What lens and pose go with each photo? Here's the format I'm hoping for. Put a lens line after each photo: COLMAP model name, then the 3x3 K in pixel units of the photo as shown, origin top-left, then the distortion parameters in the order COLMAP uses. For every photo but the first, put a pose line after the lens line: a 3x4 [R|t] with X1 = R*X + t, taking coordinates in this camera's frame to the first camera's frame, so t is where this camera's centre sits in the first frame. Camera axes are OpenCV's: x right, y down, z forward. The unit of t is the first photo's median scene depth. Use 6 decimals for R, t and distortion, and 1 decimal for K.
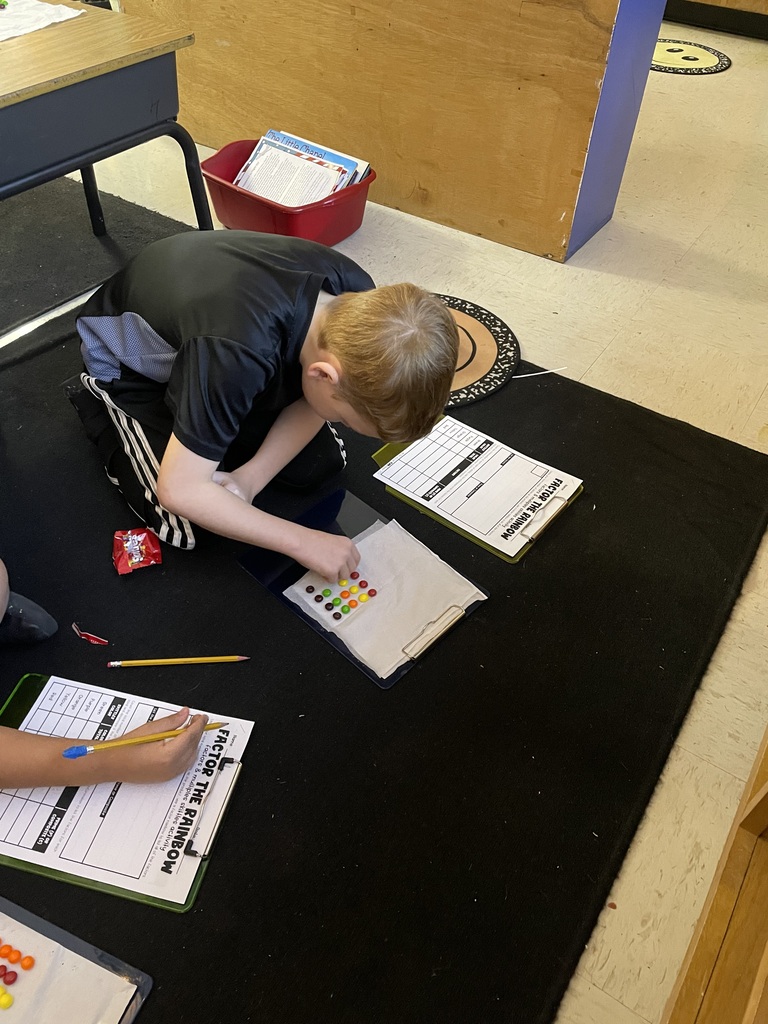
lens RADIAL K [[790.2, 0, 382.0], [0, 790.2, 493.7], [0, 0, 1]] dist [0.120342, -0.145201]
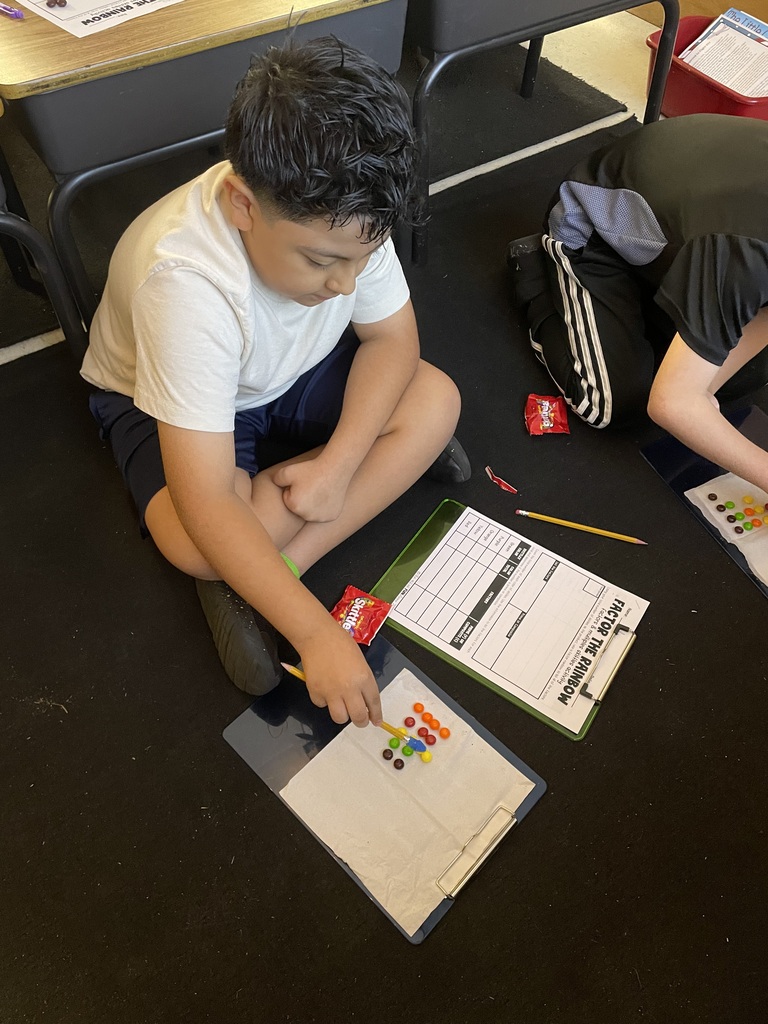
lens RADIAL K [[790.2, 0, 382.0], [0, 790.2, 493.7], [0, 0, 1]] dist [0.120342, -0.145201]
pose [[0.933314, 0.272575, -0.233724, -0.249696], [-0.241120, 0.958114, 0.154529, 0.062424], [0.266055, -0.087869, 0.959945, -0.082797]]
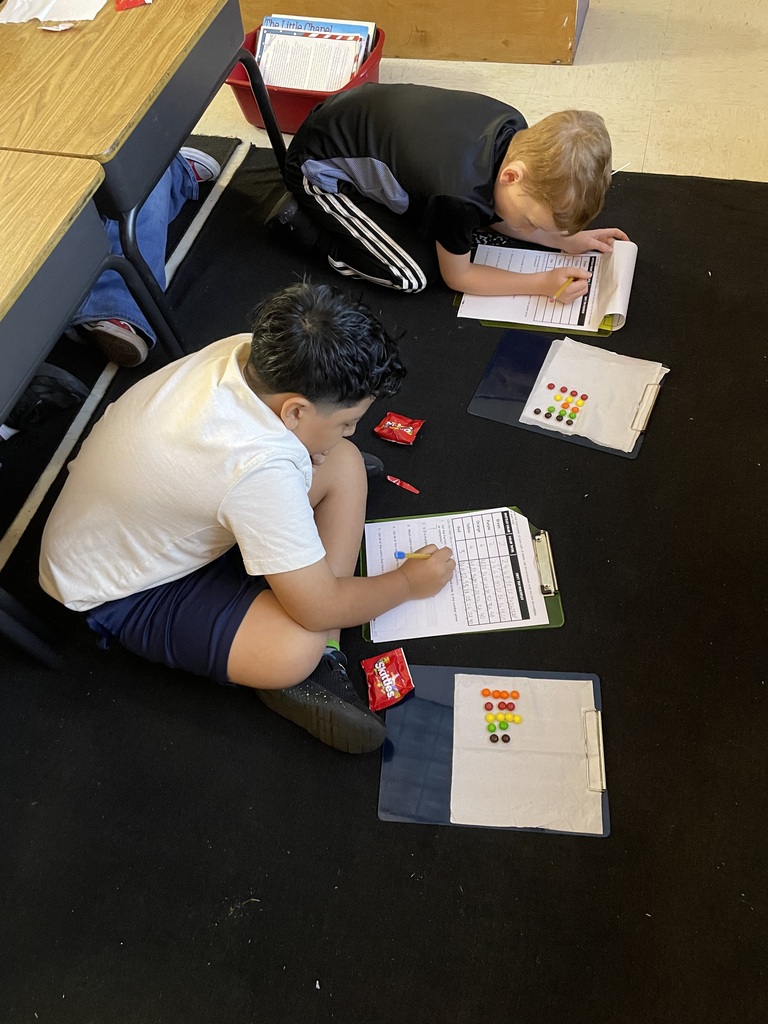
lens RADIAL K [[790.2, 0, 382.0], [0, 790.2, 493.7], [0, 0, 1]] dist [0.120342, -0.145201]
pose [[0.940390, -0.335049, 0.058385, -0.454579], [0.315807, 0.923975, 0.215723, -0.112888], [-0.126224, -0.184426, 0.974708, -0.240153]]
